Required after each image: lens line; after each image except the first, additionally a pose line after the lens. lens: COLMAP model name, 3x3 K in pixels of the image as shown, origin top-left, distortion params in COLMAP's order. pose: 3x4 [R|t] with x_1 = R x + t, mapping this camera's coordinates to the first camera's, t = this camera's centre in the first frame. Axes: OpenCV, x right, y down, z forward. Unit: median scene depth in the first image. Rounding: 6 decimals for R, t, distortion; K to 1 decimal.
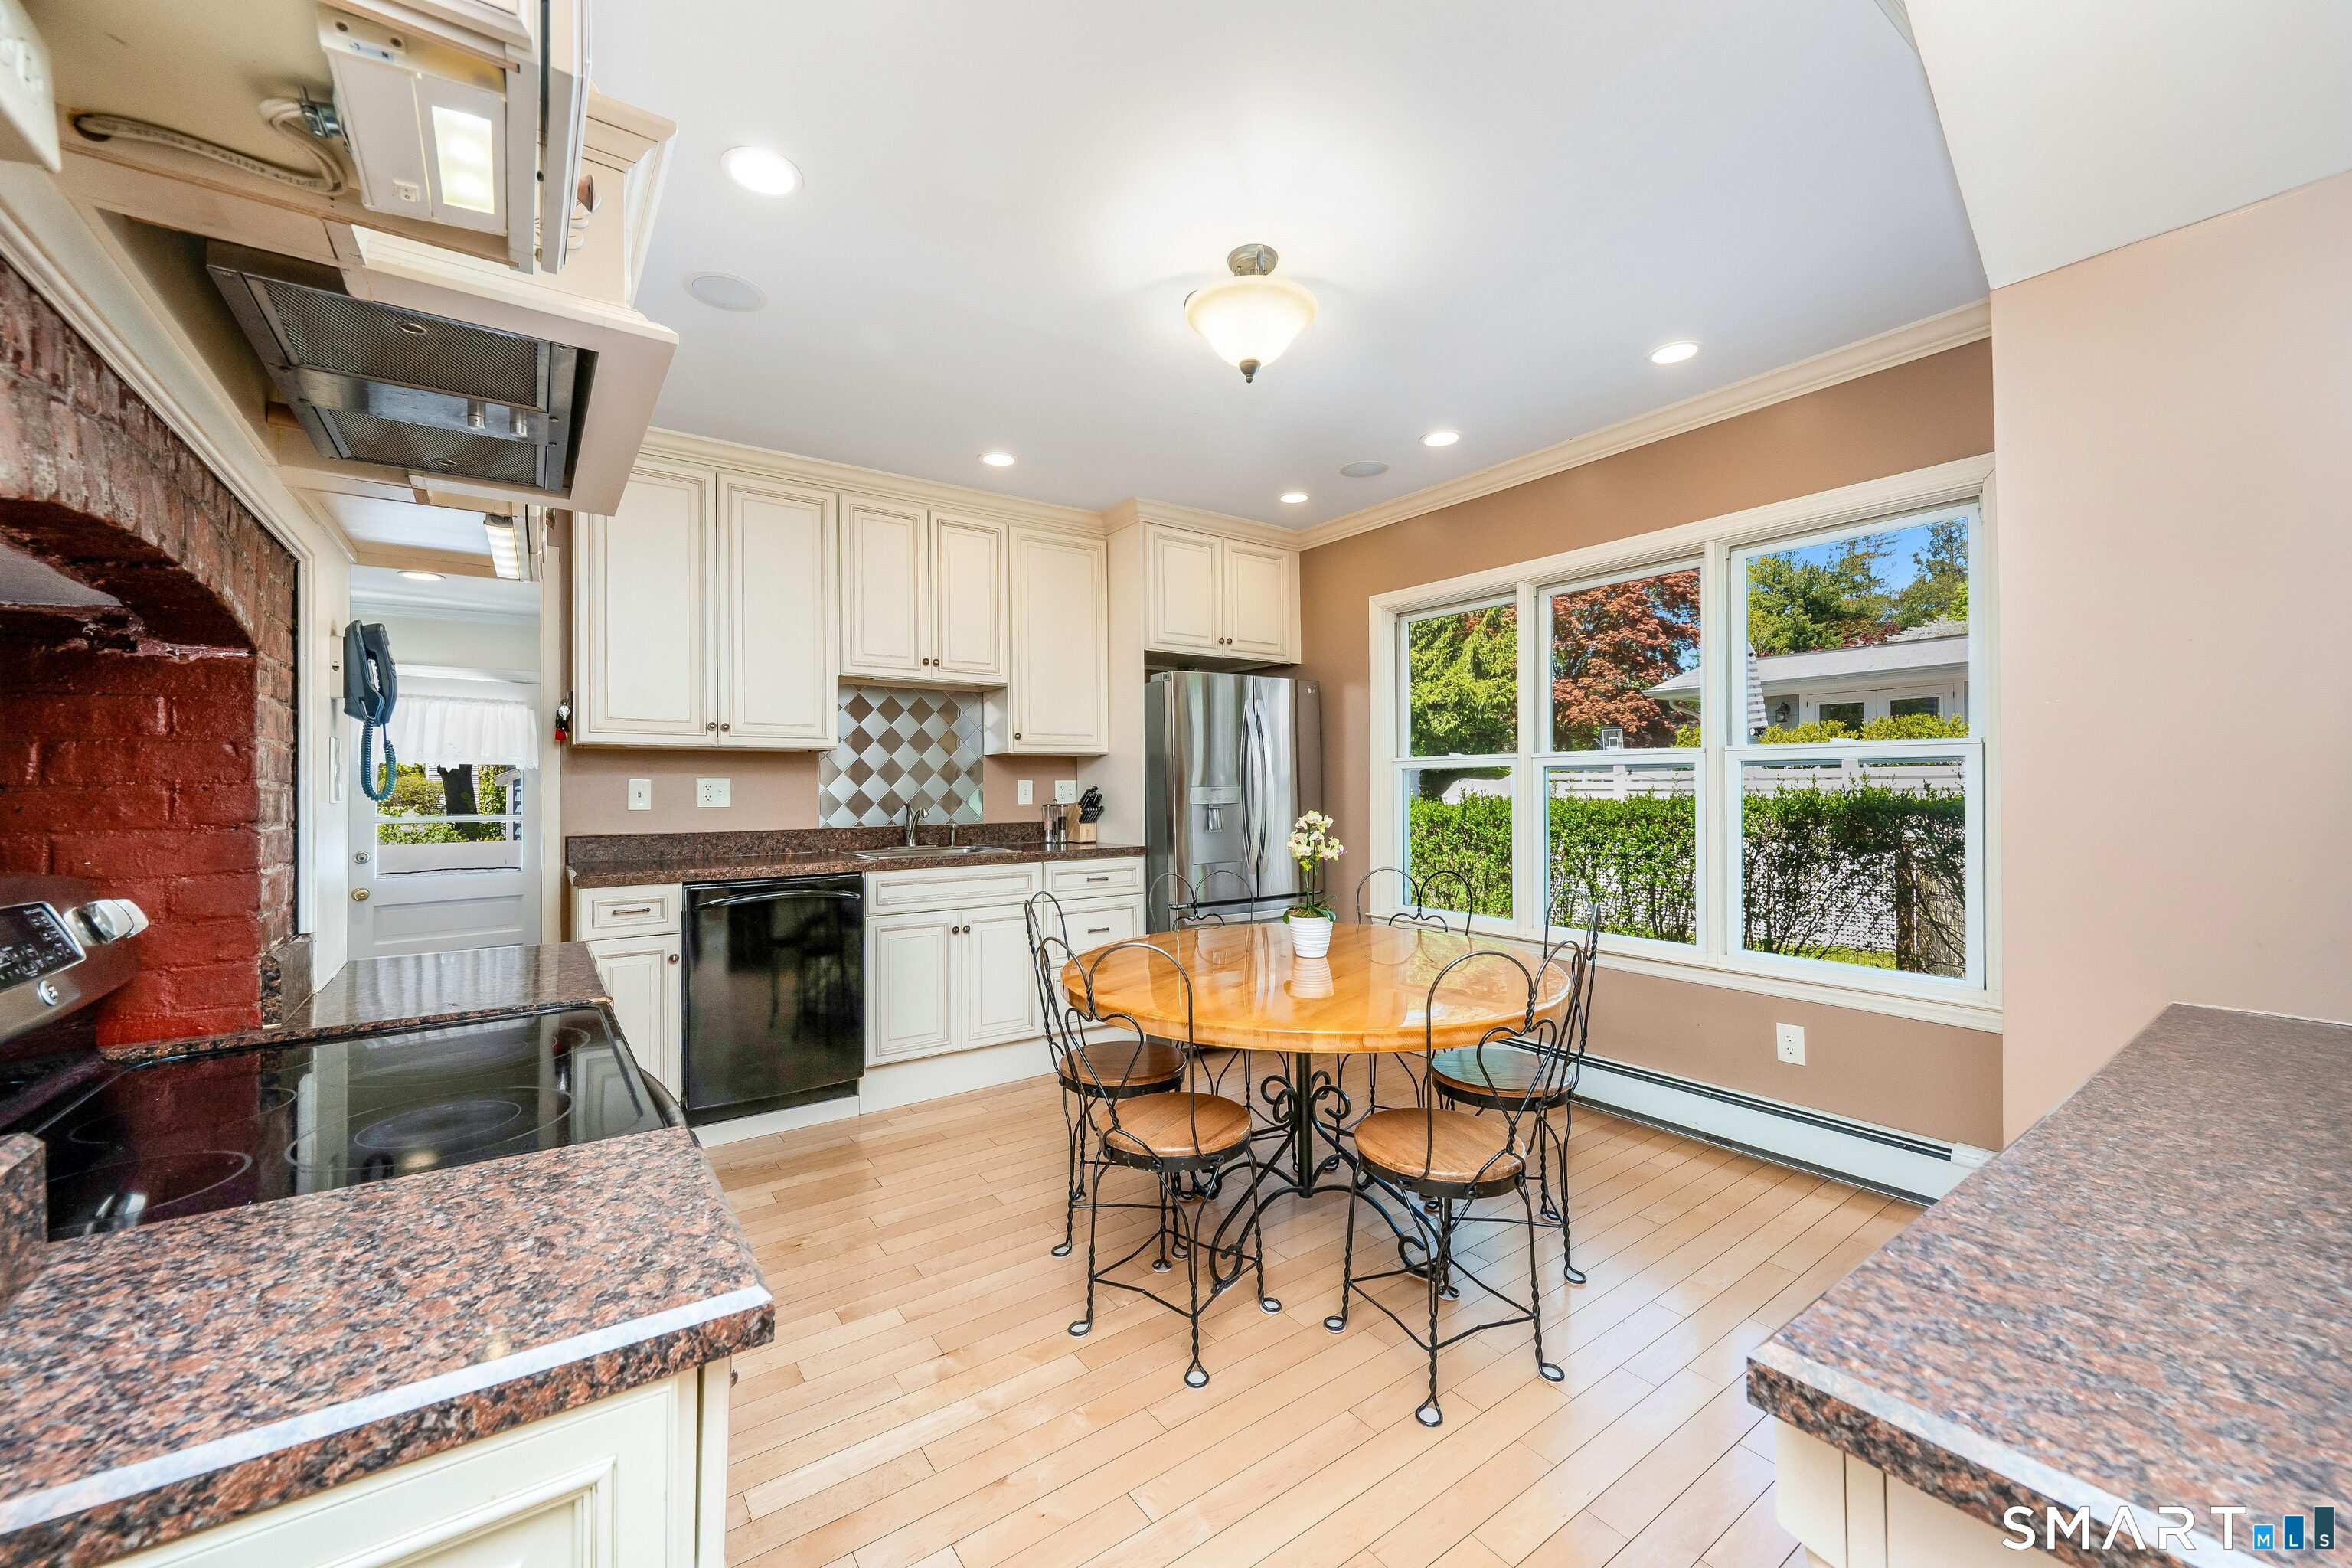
lens RADIAL K [[915.7, 0, 1177.2], [0, 915.7, 782.3], [0, 0, 1]] dist [-0.000465, -0.000515]
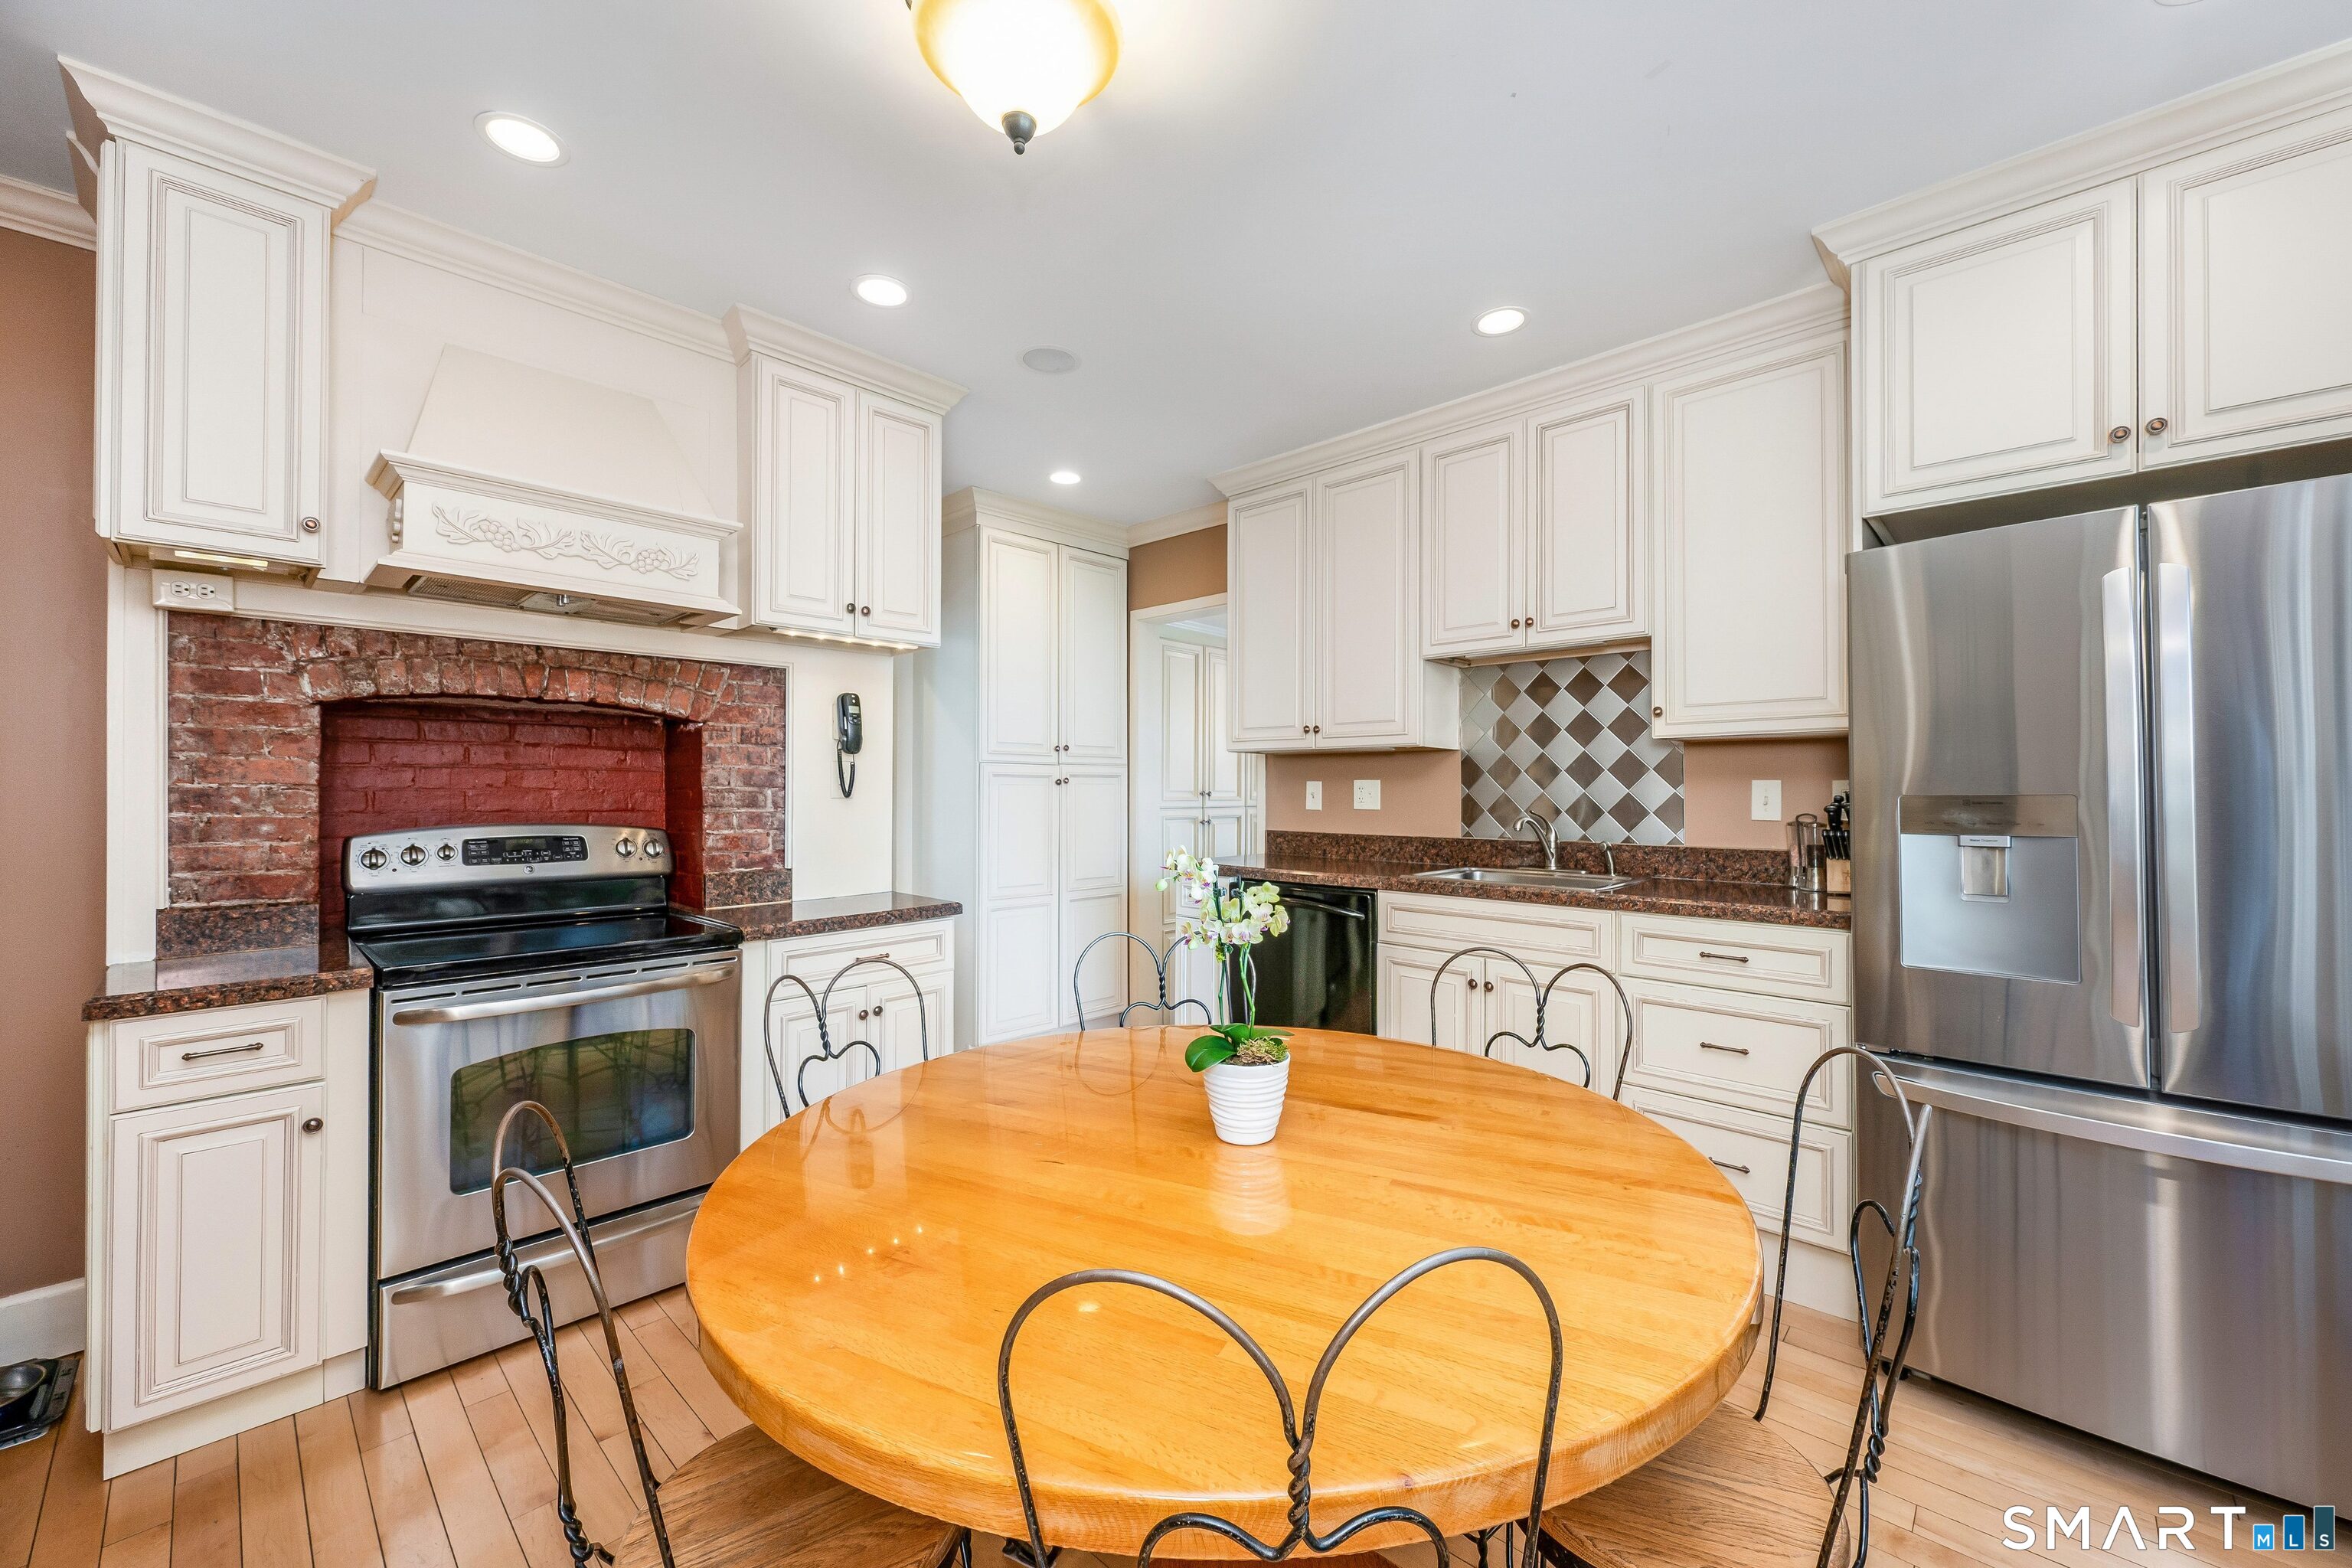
lens RADIAL K [[915.7, 0, 1173.5], [0, 915.7, 779.2], [0, 0, 1]] dist [-0.000465, -0.000515]
pose [[0.186798, -0.002702, -0.982395, 0.410940], [0.003490, 0.999992, -0.002087, -0.003669], [0.982392, -0.003039, 0.186806, 0.584951]]
